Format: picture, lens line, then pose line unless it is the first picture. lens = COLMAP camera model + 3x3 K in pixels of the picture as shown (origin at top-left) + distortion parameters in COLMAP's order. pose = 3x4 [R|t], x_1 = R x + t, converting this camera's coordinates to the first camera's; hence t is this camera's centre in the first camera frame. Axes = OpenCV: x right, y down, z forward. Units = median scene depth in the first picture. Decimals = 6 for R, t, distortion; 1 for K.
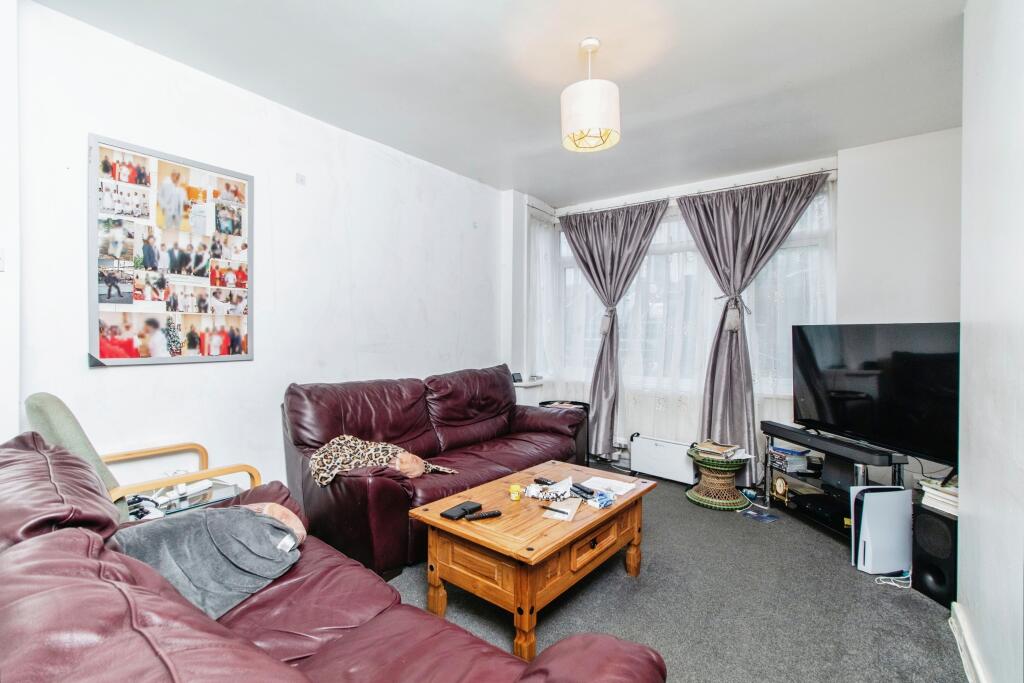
lens RADIAL K [[478.5, 0, 513.0], [0, 478.5, 336.2], [0, 0, 1]] dist [0.002376, 0.000736]
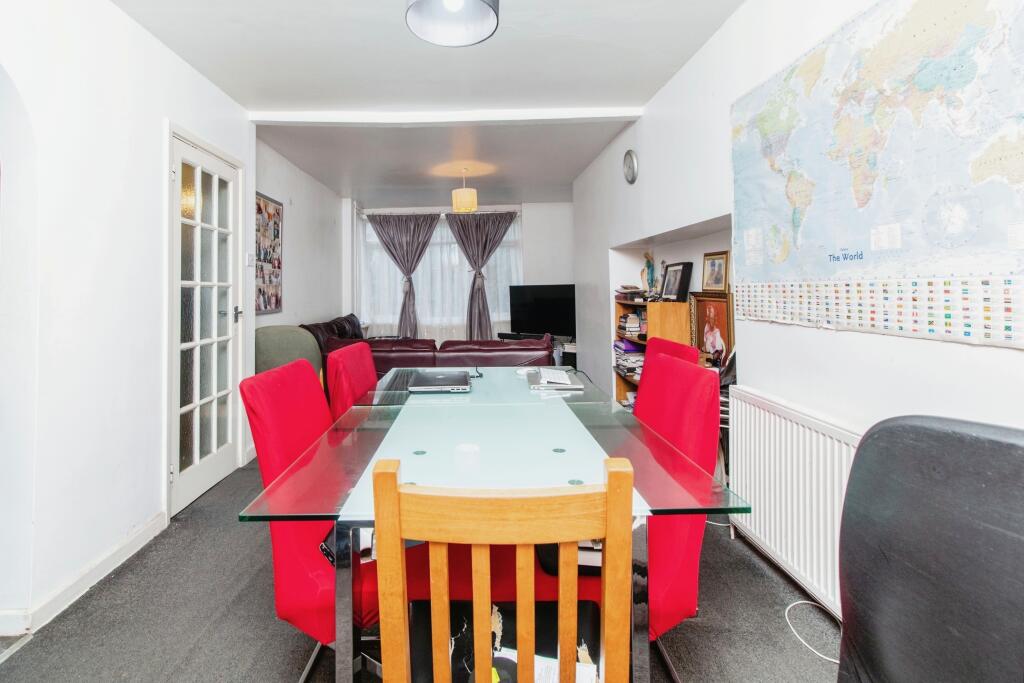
lens RADIAL K [[478.5, 0, 487.3], [0, 478.5, 285.9], [0, 0, 1]] dist [0.002376, 0.000736]
pose [[0.792770, -0.012562, 0.609391, -1.027314], [0.026899, 0.999535, -0.014389, 0.007246], [-0.608927, 0.027799, 0.792739, -0.799637]]
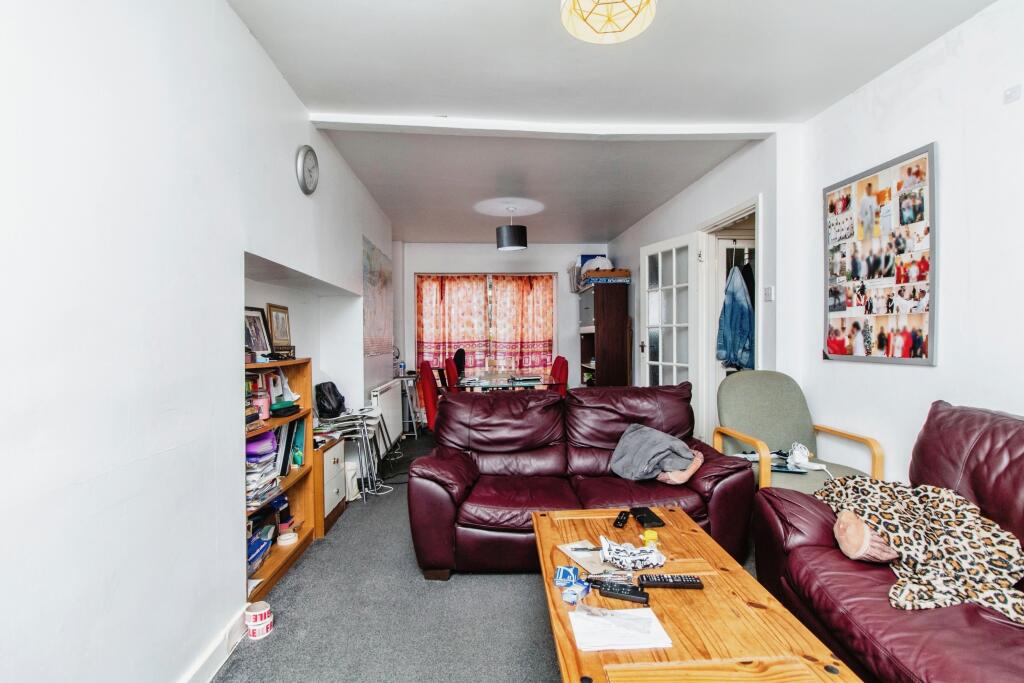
lens RADIAL K [[478.5, 0, 511.1], [0, 478.5, 344.3], [0, 0, 1]] dist [0.002376, 0.000736]
pose [[-0.762606, 0.012010, -0.646752, 0.572128], [0.002180, 0.999870, 0.015997, -0.002411], [0.646860, 0.010790, -0.762532, 1.222503]]
